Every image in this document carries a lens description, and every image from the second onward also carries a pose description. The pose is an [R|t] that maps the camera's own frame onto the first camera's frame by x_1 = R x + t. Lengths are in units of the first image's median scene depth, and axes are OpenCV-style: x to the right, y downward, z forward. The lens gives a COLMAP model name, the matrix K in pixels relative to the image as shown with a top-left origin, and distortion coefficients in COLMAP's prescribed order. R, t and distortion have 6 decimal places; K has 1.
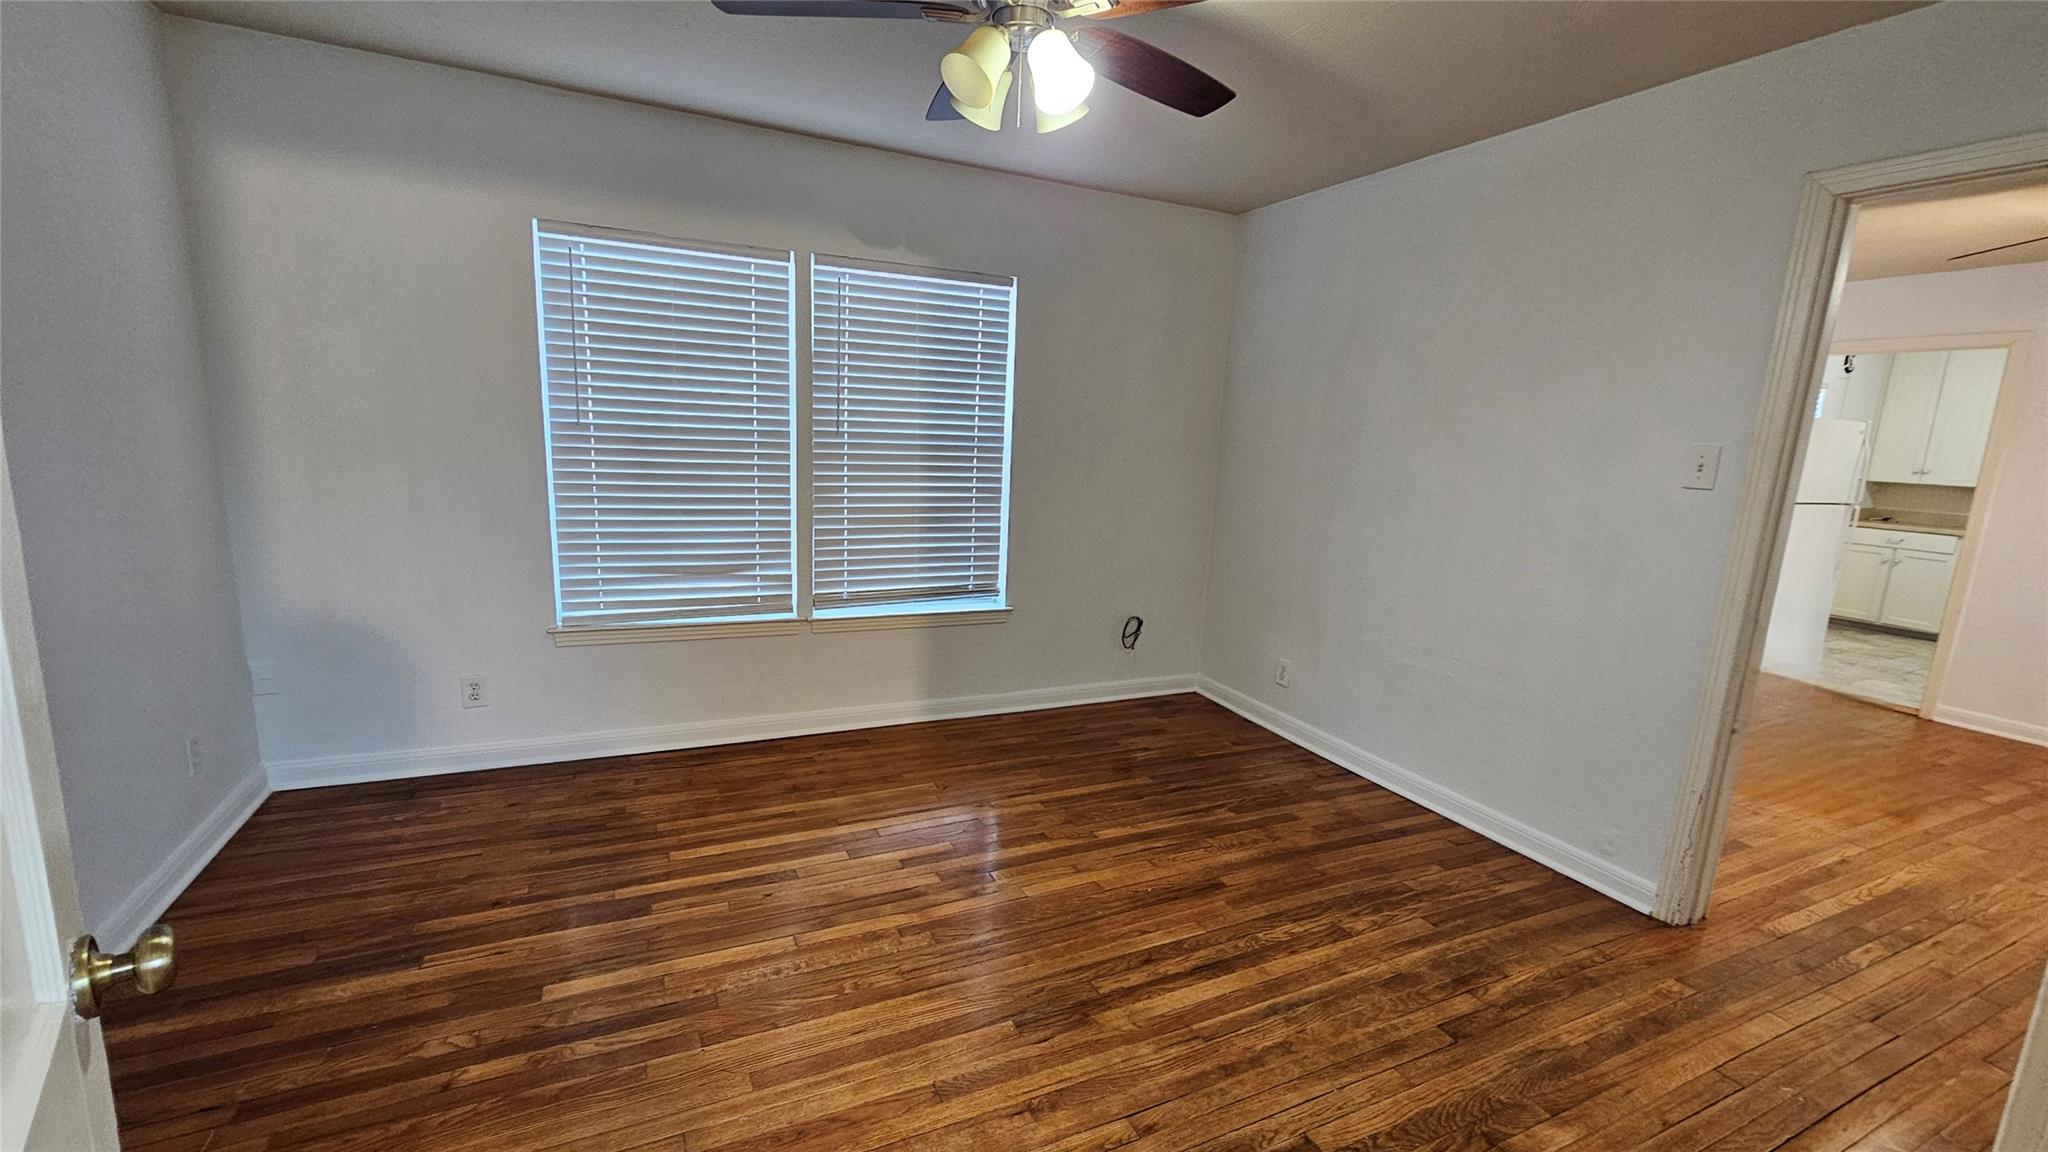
lens RADIAL K [[838.1, 0, 991.7], [0, 838.1, 578.1], [0, 0, 1]] dist [-0.002180, -0.000304]
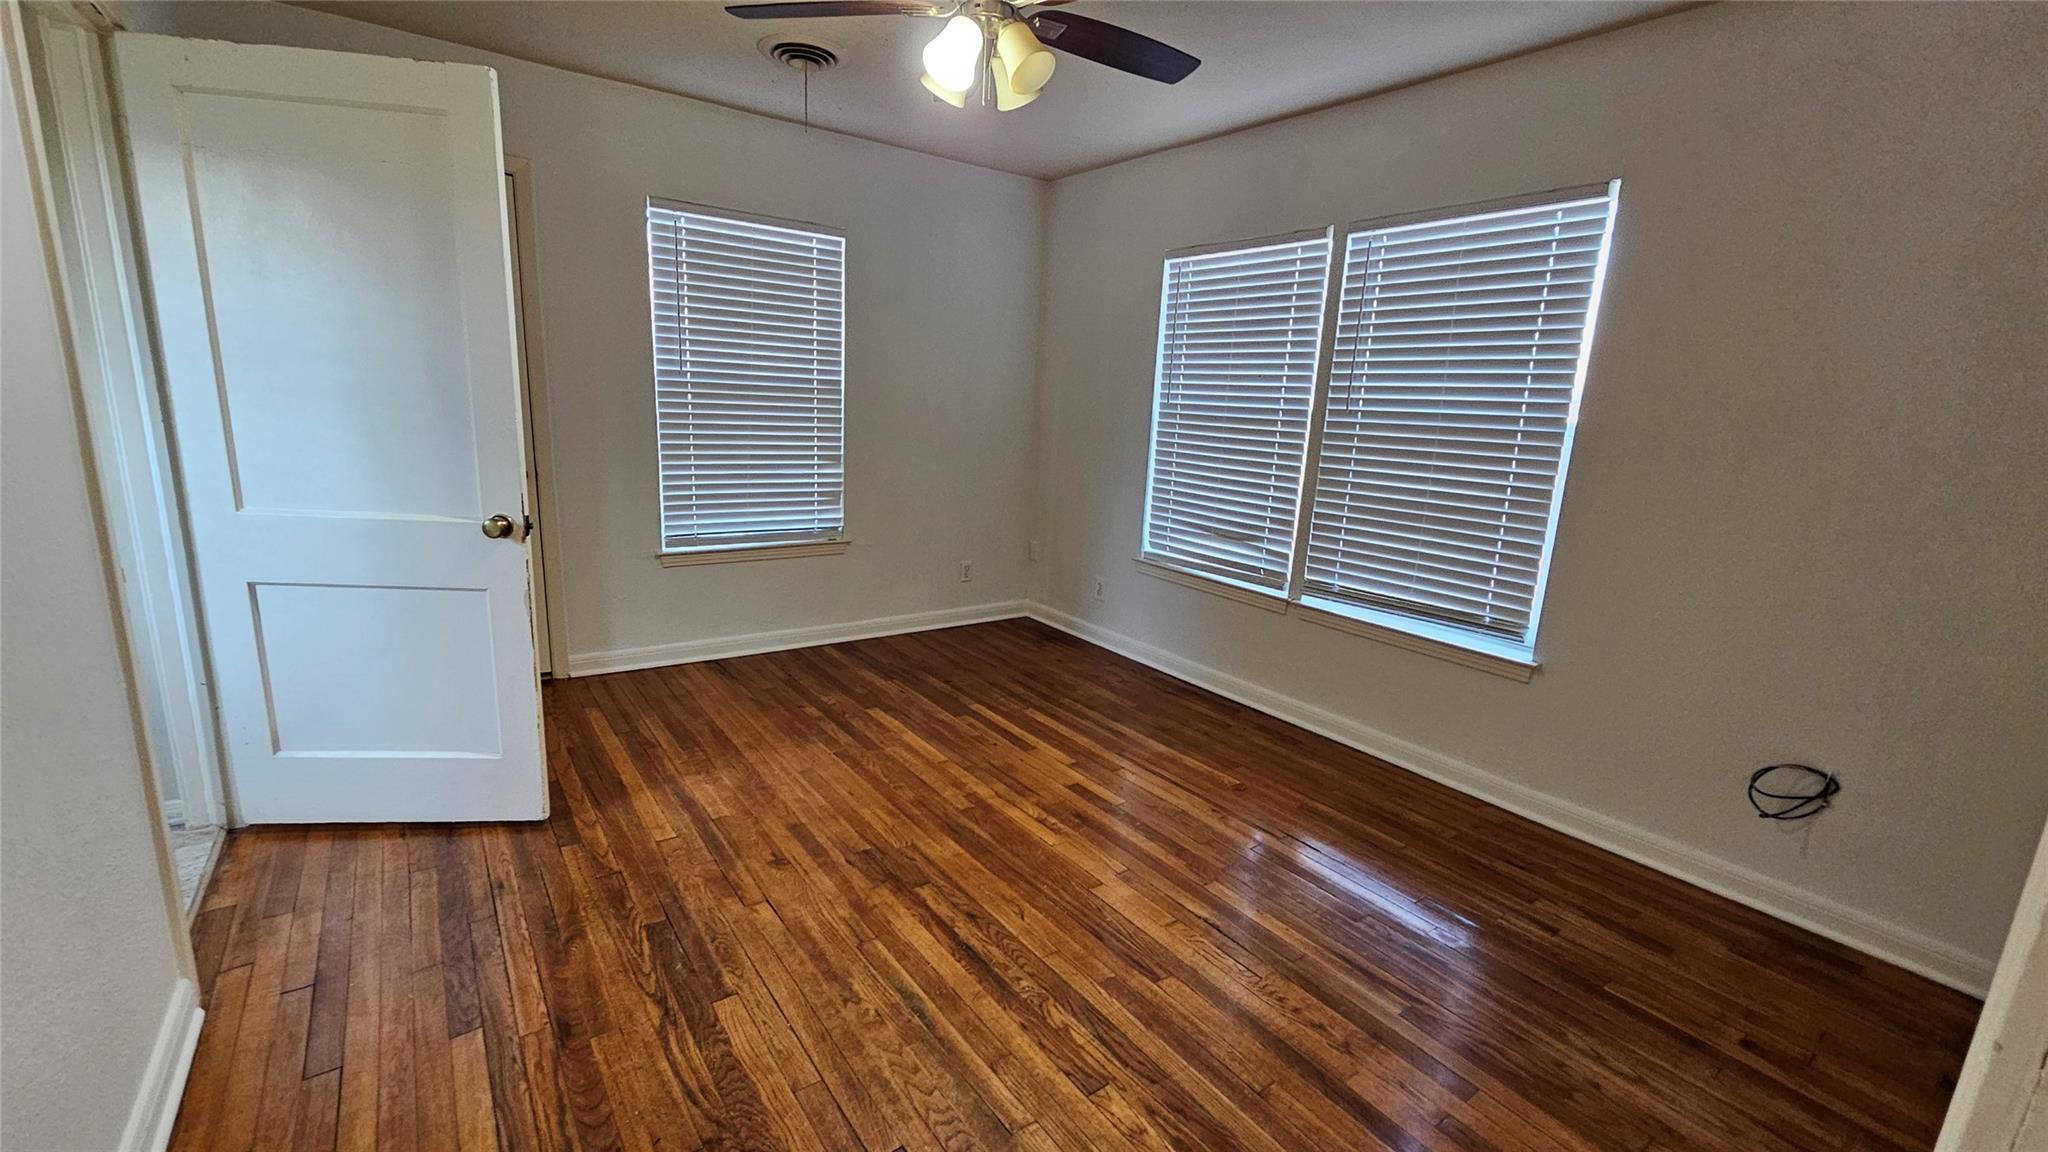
lens RADIAL K [[838.1, 0, 1034.8], [0, 838.1, 579.7], [0, 0, 1]] dist [-0.002180, -0.000304]
pose [[0.208765, 0.172347, -0.962660, 0.770447], [-0.213210, 0.968692, 0.127190, -0.042531], [0.954442, 0.178696, 0.238975, 0.554265]]
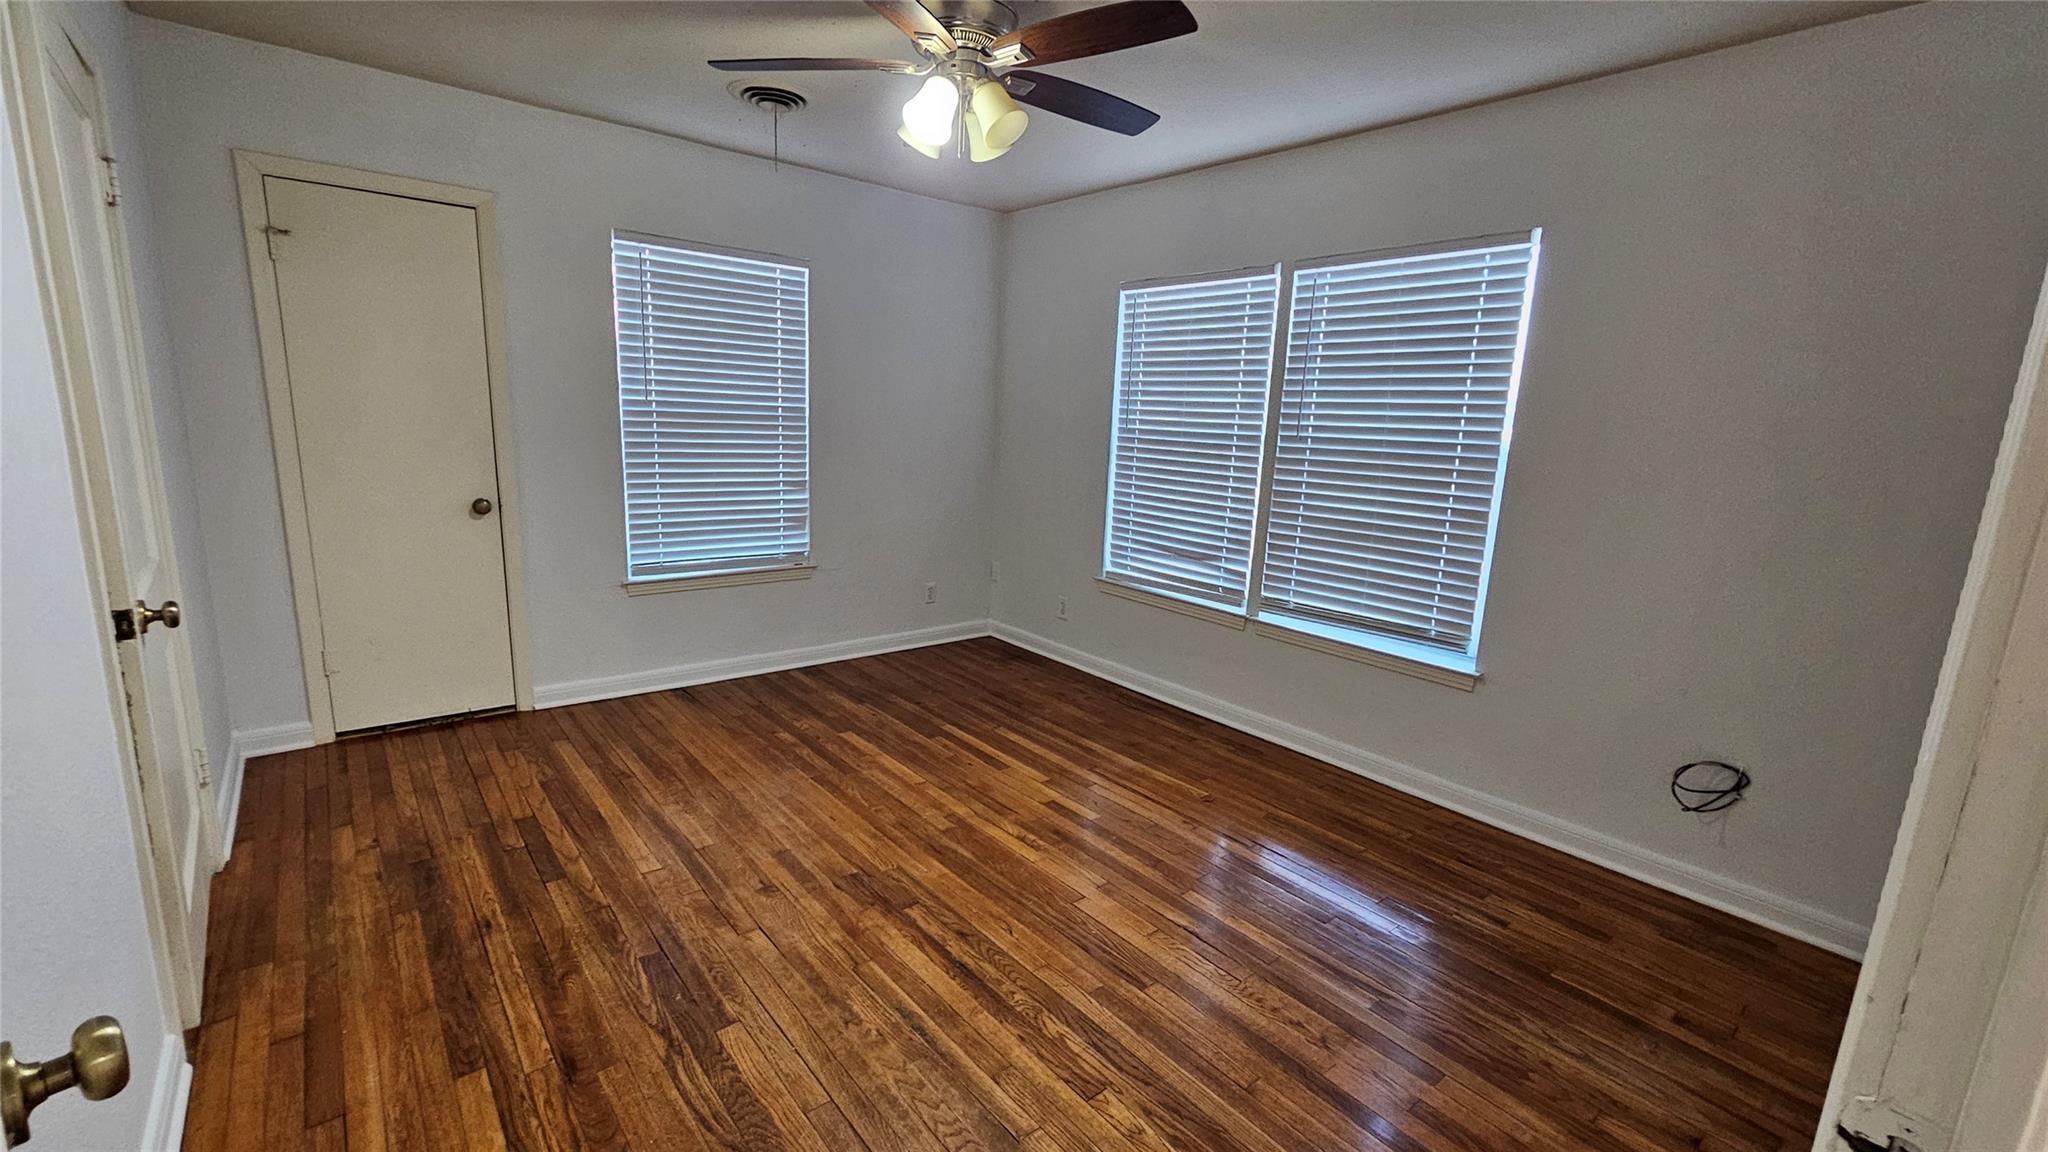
lens RADIAL K [[838.1, 0, 1034.8], [0, 838.1, 575.4], [0, 0, 1]] dist [-0.002180, -0.000304]
pose [[0.271676, 0.148993, -0.950786, 0.793193], [-0.202008, 0.974763, 0.095029, -0.053780], [0.940949, 0.166249, 0.294917, 0.515648]]
